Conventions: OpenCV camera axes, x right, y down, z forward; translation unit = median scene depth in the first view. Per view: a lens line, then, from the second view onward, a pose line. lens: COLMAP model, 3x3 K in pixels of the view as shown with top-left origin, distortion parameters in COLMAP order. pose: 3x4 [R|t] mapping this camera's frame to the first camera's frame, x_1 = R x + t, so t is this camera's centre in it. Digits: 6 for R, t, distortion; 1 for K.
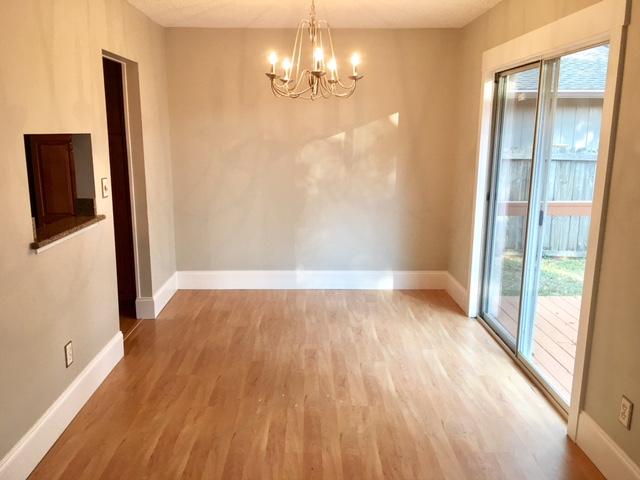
lens RADIAL K [[543.4, 0, 320.0], [0, 543.4, 240.0], [0, 0, 1]] dist [-0.008021, -0.003357]
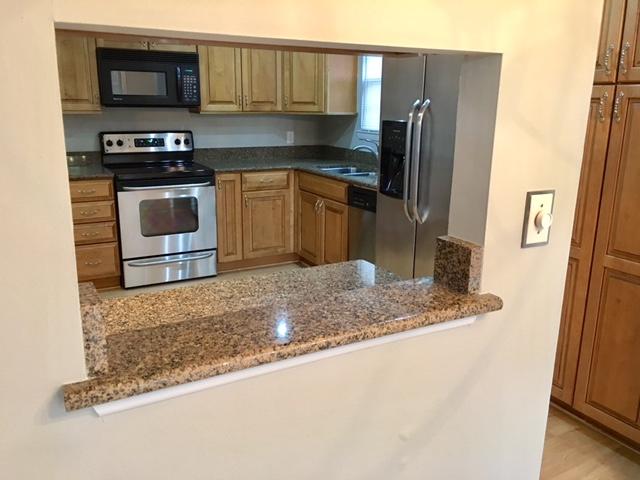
lens RADIAL K [[543.4, 0, 320.0], [0, 543.4, 240.0], [0, 0, 1]] dist [-0.008021, -0.003357]
pose [[0.472948, 0.215301, -0.854380, -0.173924], [-0.189350, 0.971865, 0.140091, -0.112693], [0.860504, 0.095521, 0.500409, 0.755908]]
